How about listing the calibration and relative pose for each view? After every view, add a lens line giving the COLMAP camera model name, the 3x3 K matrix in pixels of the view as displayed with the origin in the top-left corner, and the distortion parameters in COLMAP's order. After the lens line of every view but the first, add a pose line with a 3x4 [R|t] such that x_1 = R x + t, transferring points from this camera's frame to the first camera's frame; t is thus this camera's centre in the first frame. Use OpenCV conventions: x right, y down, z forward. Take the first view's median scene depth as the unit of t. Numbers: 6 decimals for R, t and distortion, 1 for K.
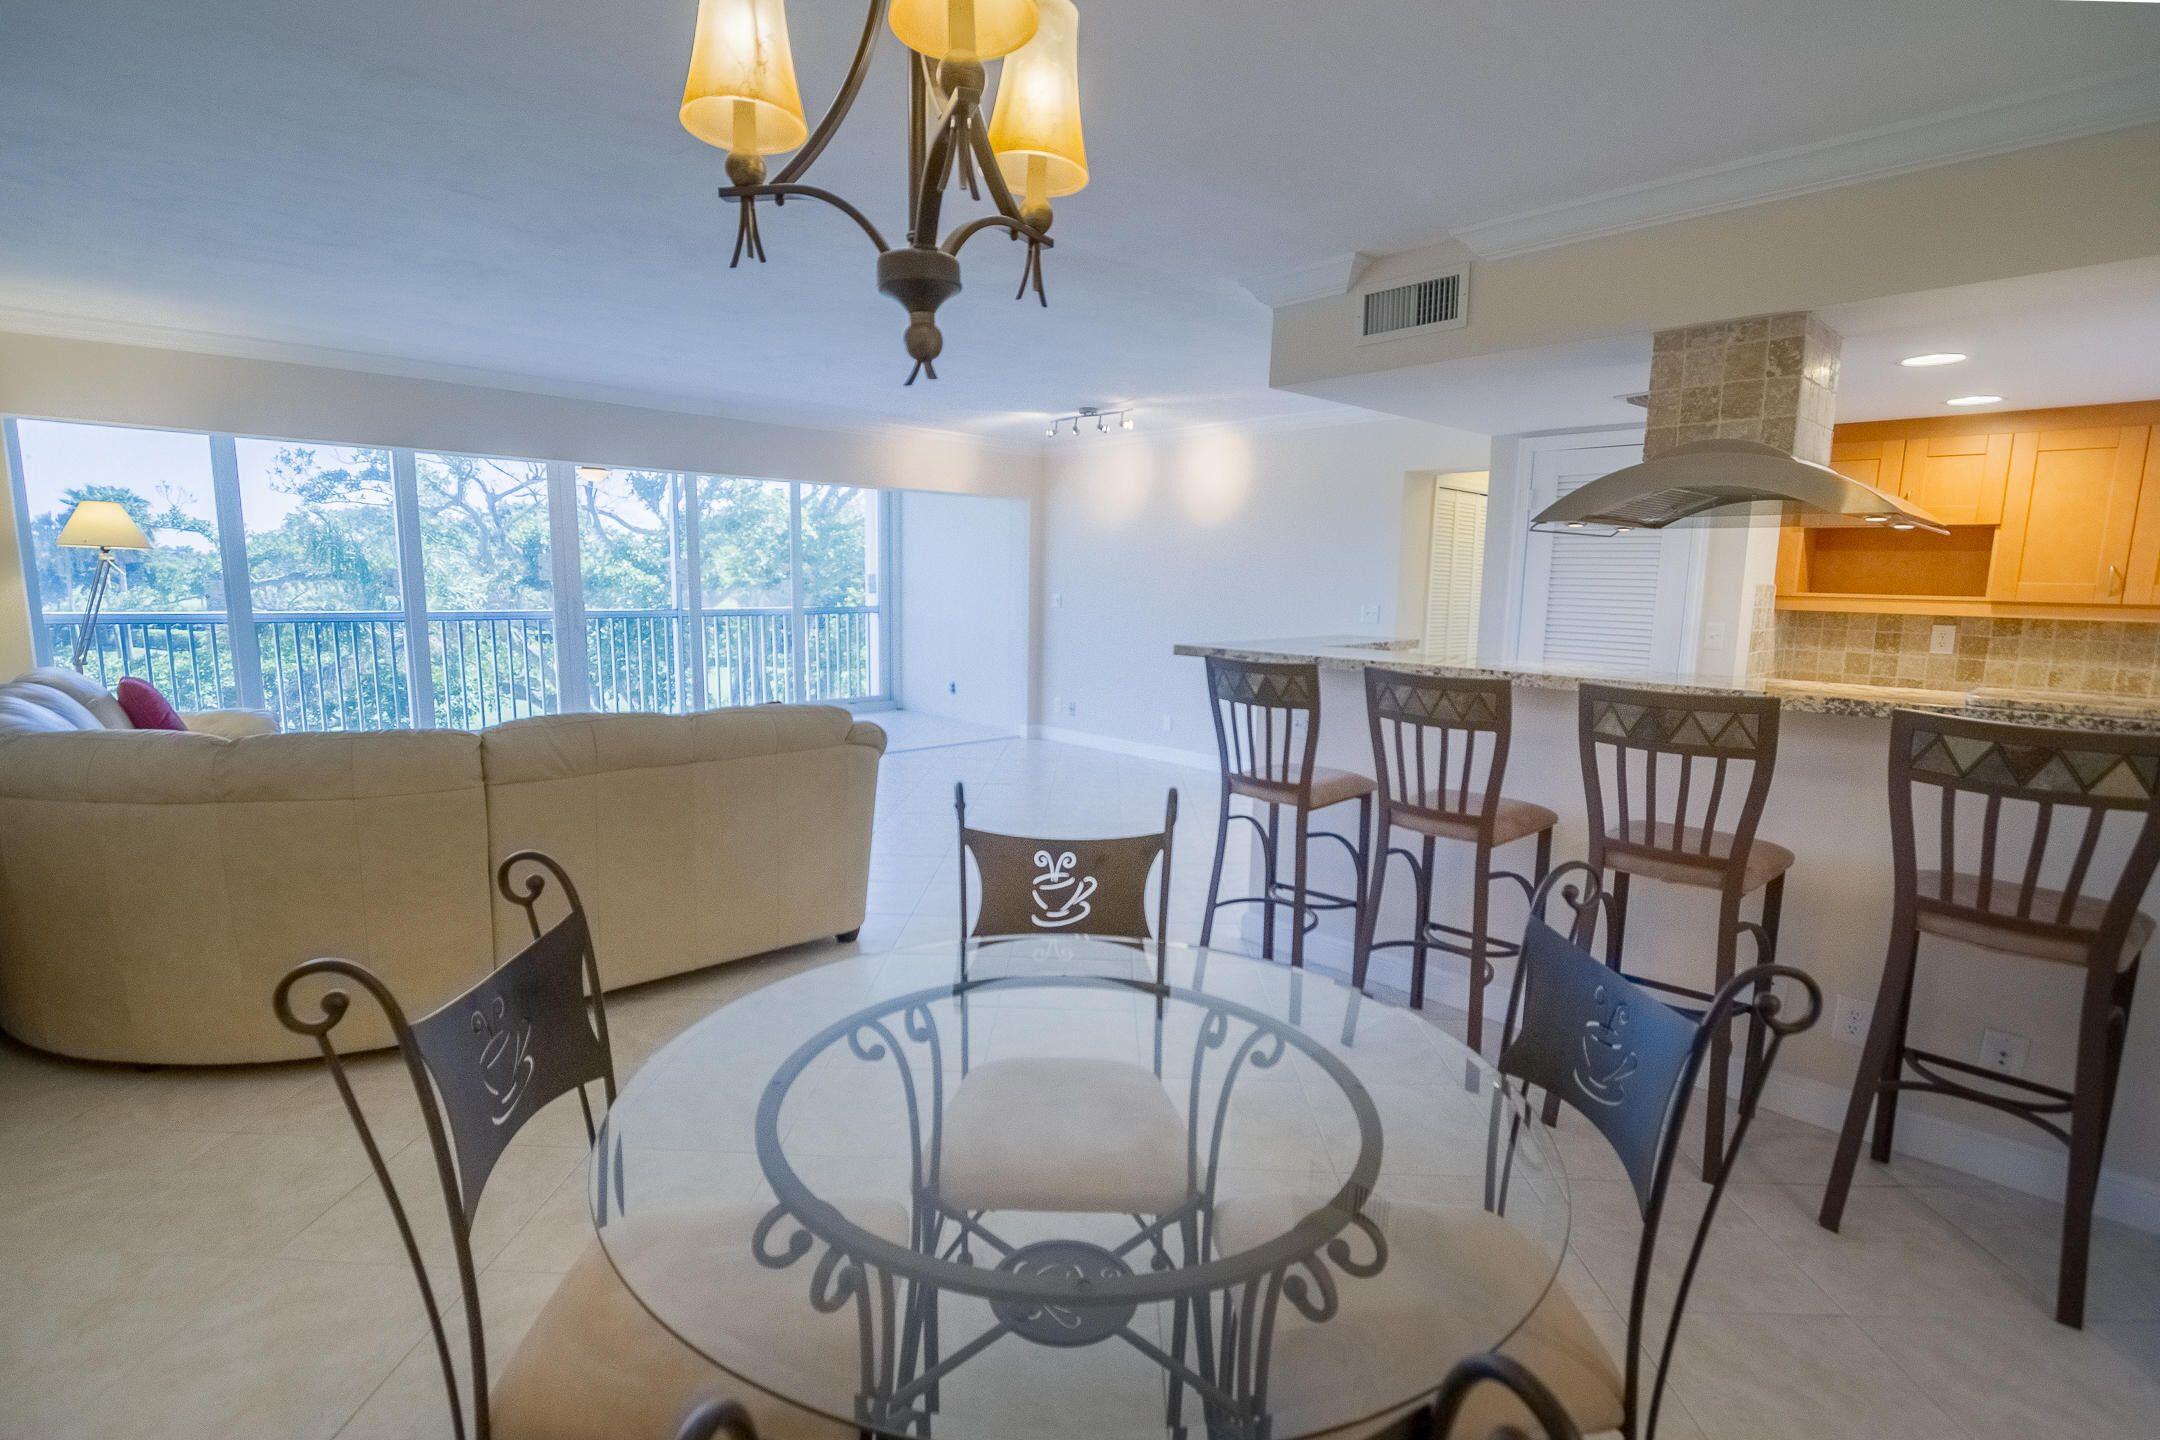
lens RADIAL K [[1016.1, 0, 1080.0], [0, 1016.1, 720.0], [0, 0, 1]] dist [-0.014092, 0.000401]
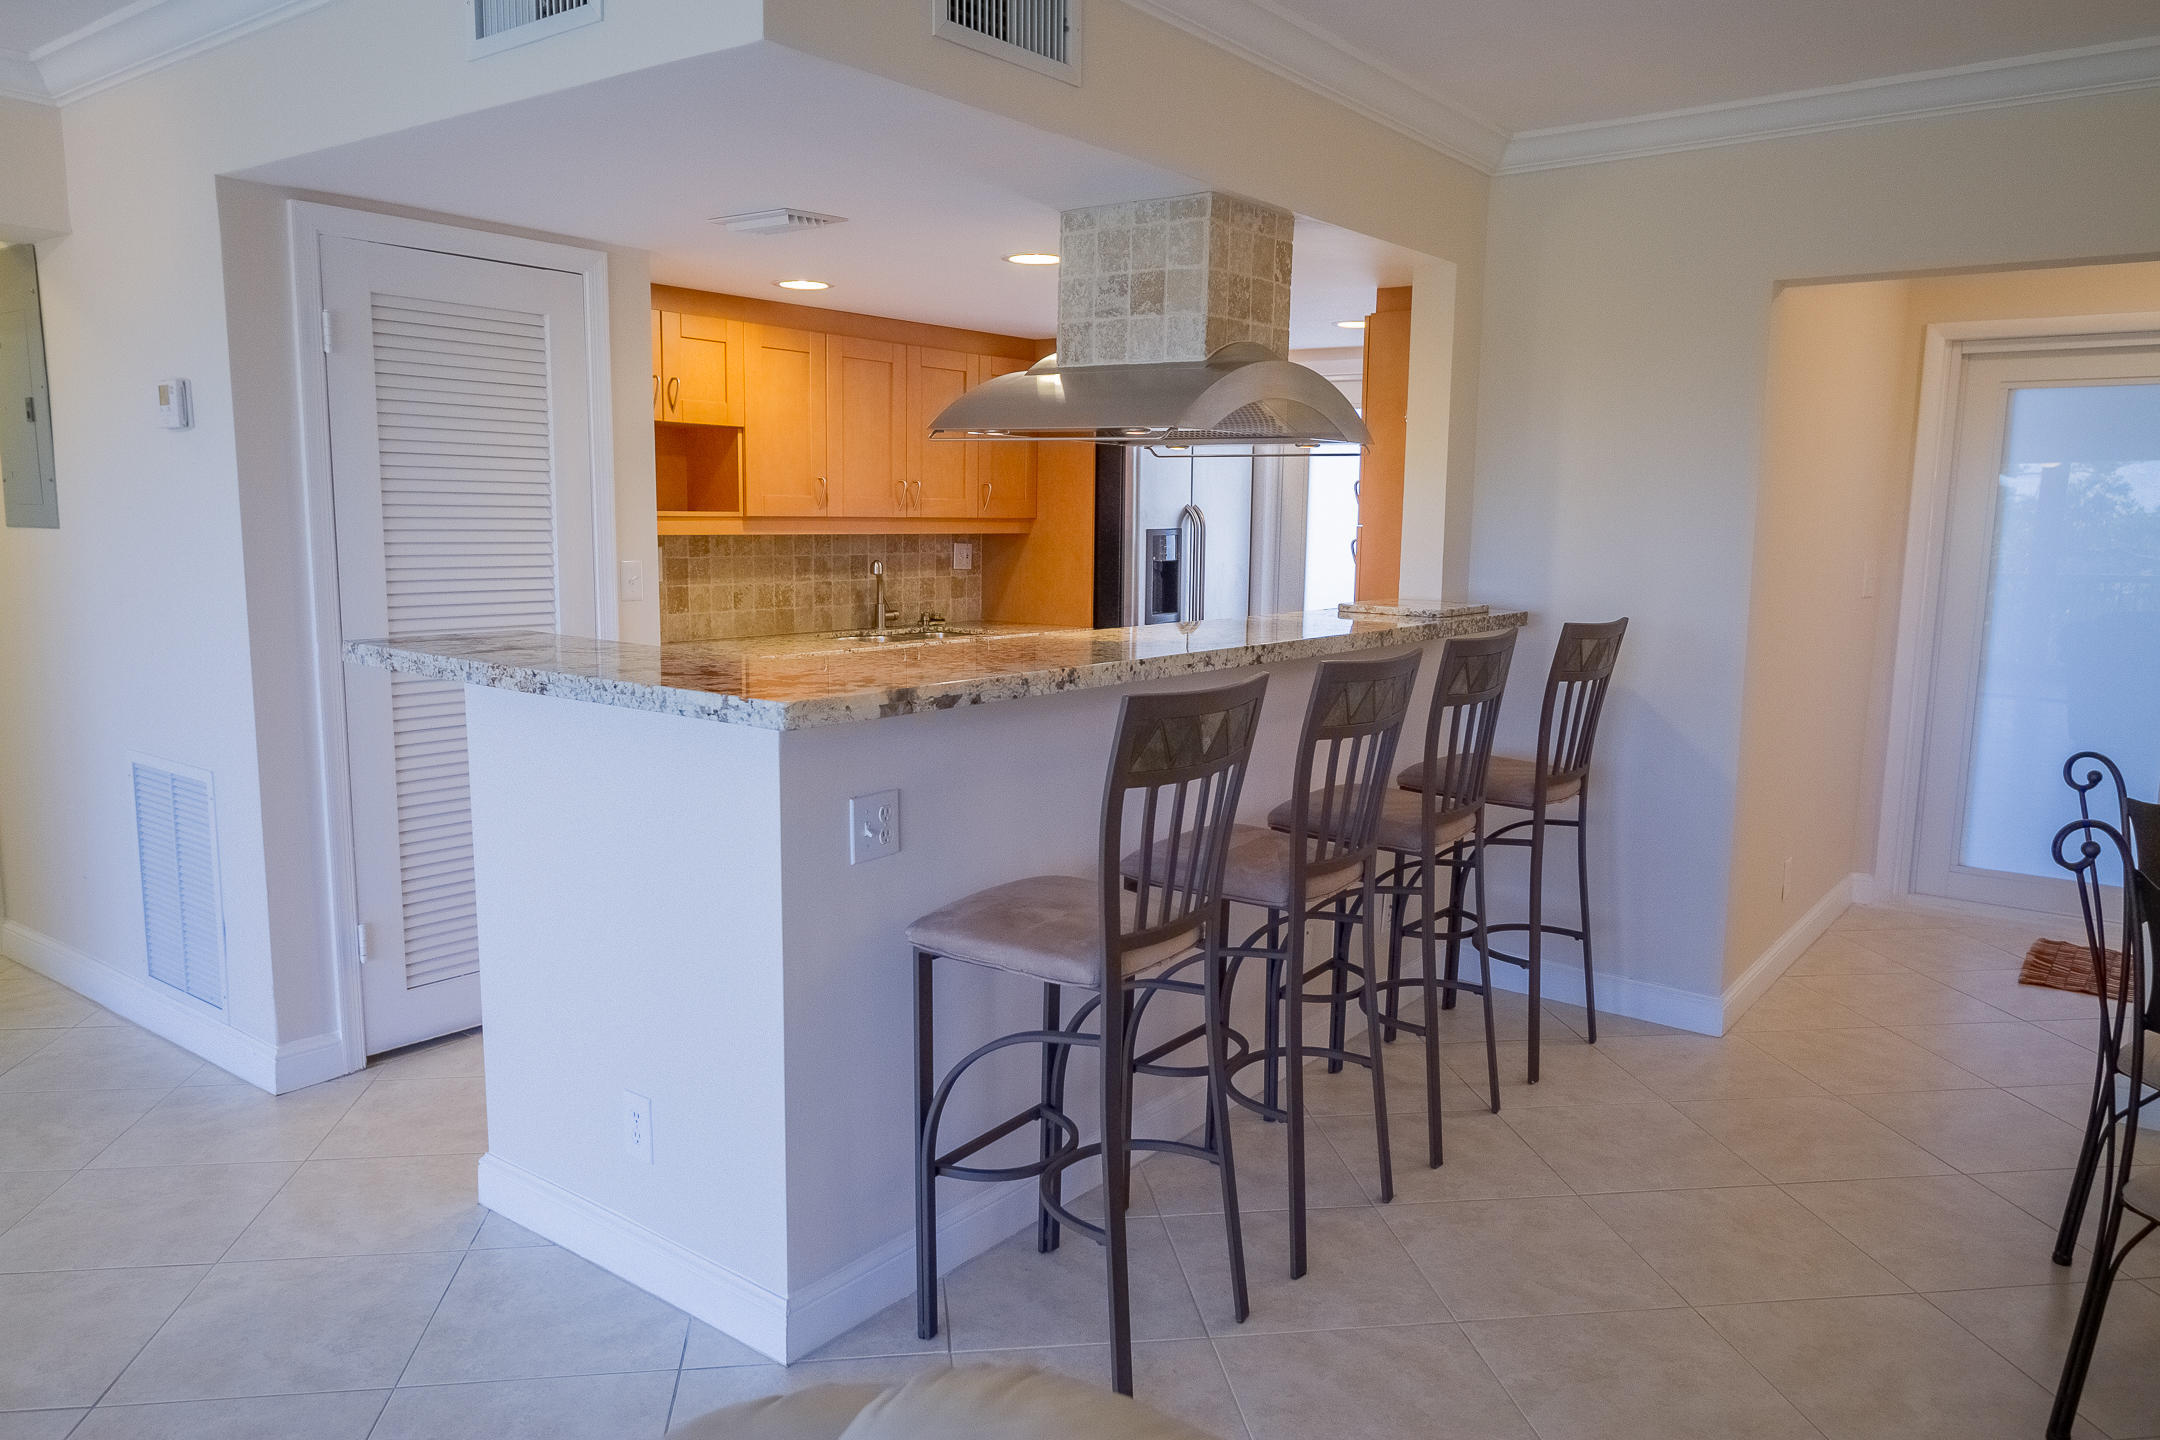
lens RADIAL K [[1487.1, 0, 1074.7], [0, 1487.1, 725.3], [0, 0, 1]] dist [-0.002455, 0.002608]
pose [[-0.156919, -0.163141, 0.974044, -0.404614], [0.121052, 0.975648, 0.182911, -0.139329], [-0.980165, 0.146612, -0.133349, 0.896313]]
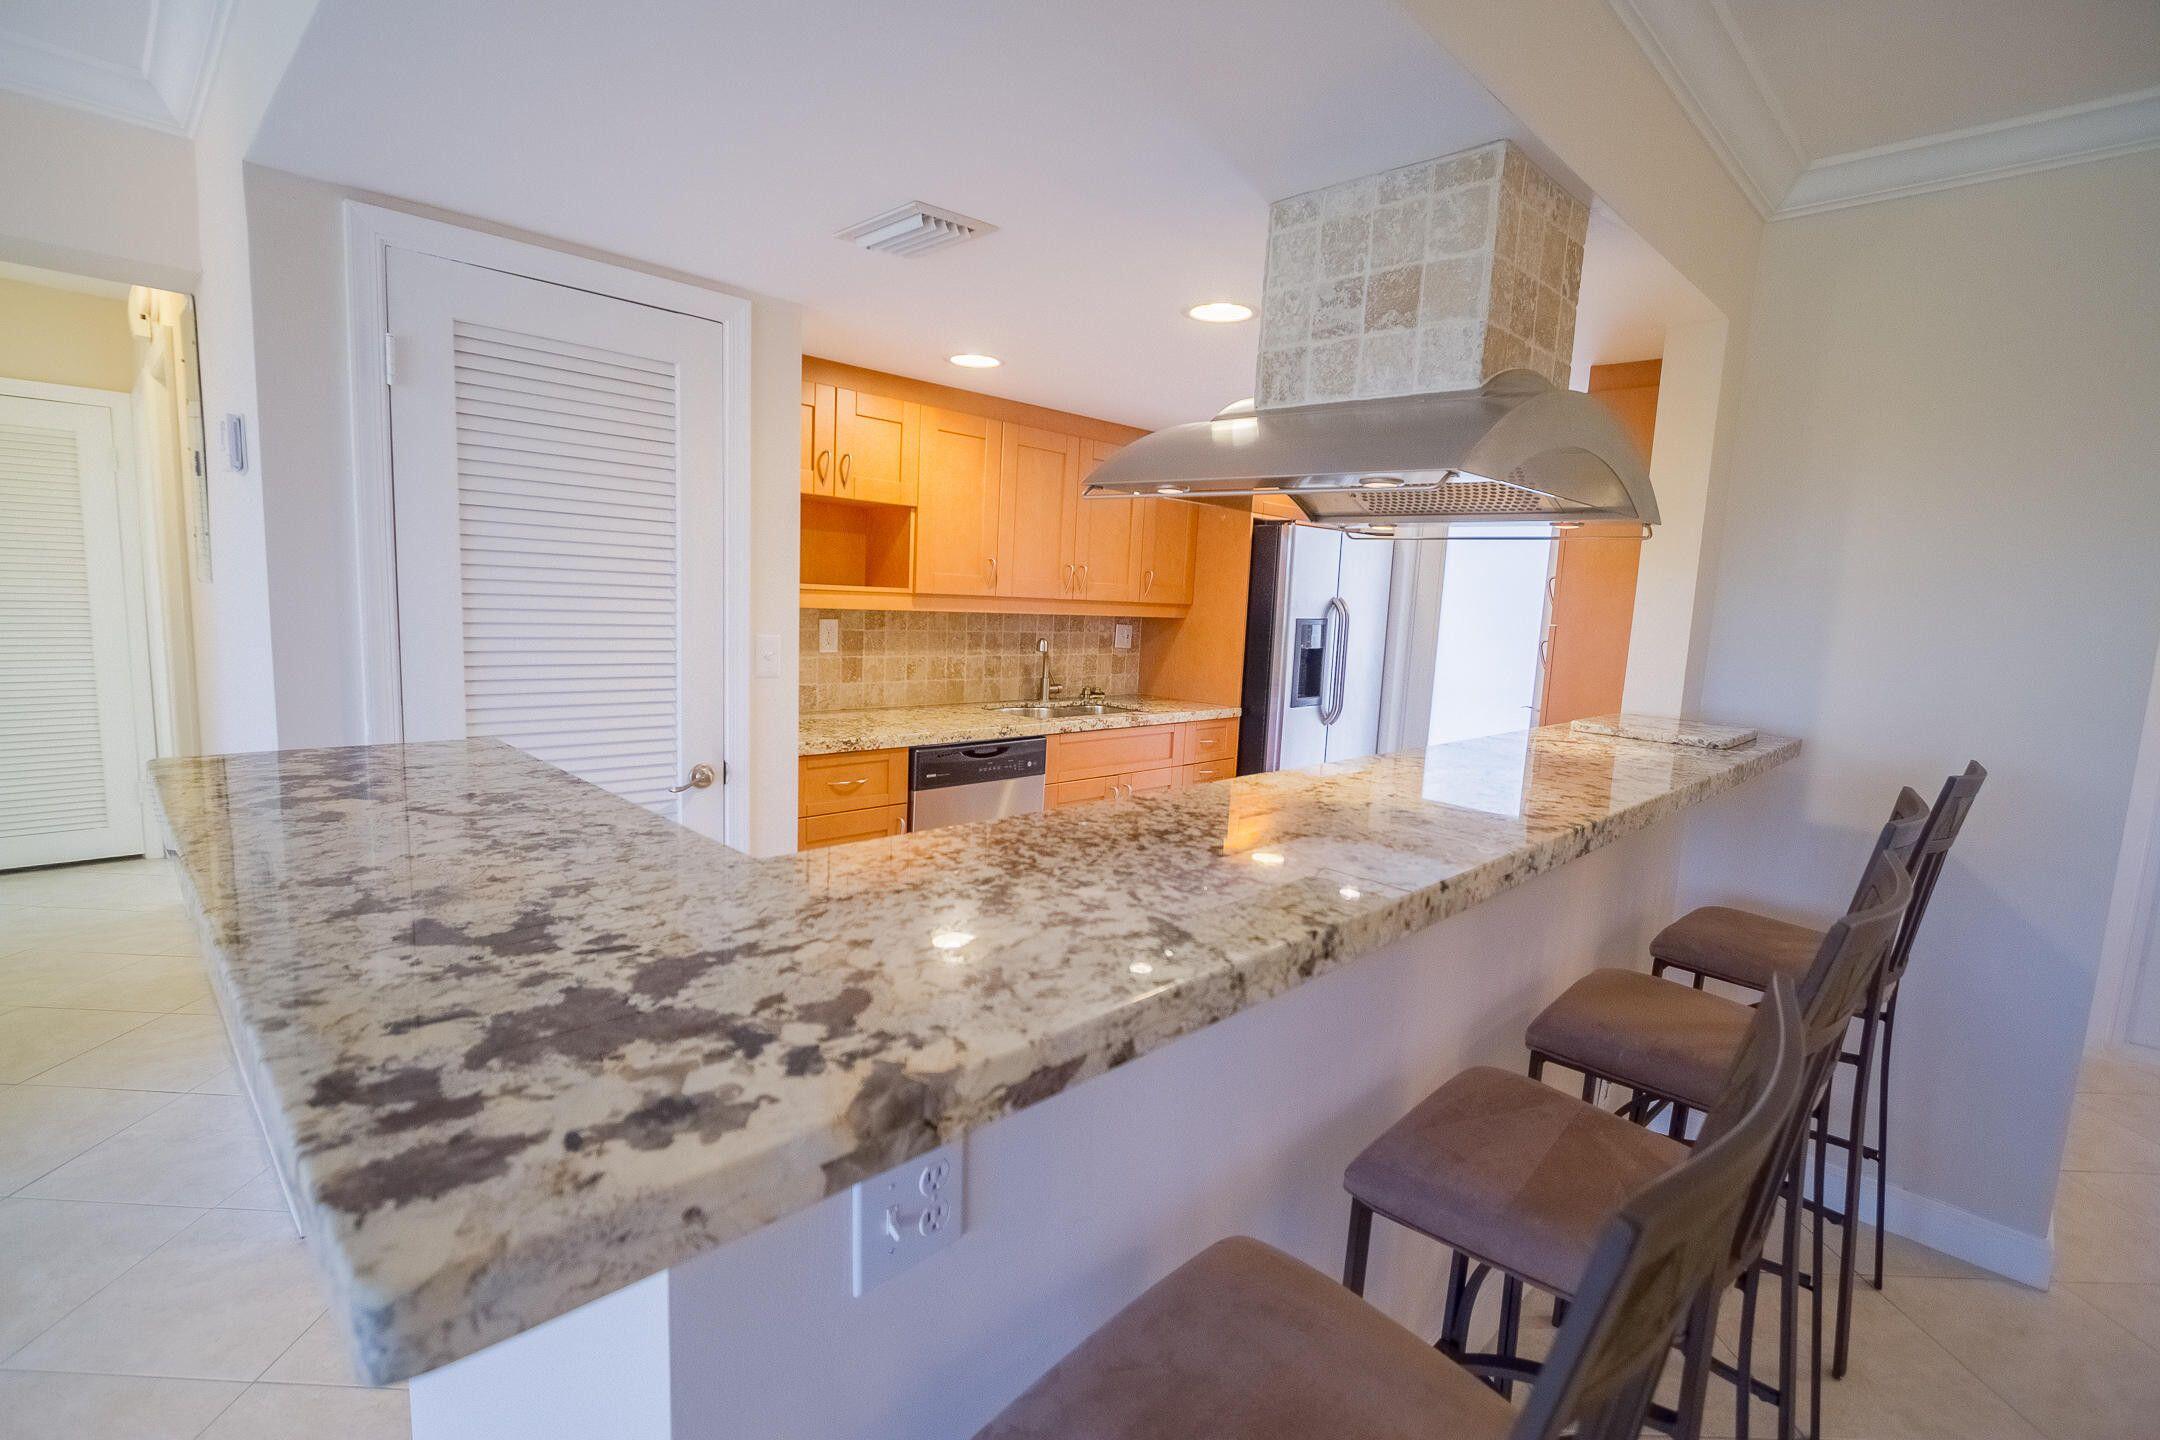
lens RADIAL K [[992.4, 0, 1079.2], [0, 992.4, 726.7], [0, 0, 1]] dist [-0.016962, -0.000097]
pose [[-0.034058, -0.153965, 0.987489, 0.012203], [0.091979, 0.983386, 0.156498, -0.123101], [-0.995178, 0.096159, -0.019330, 0.860867]]
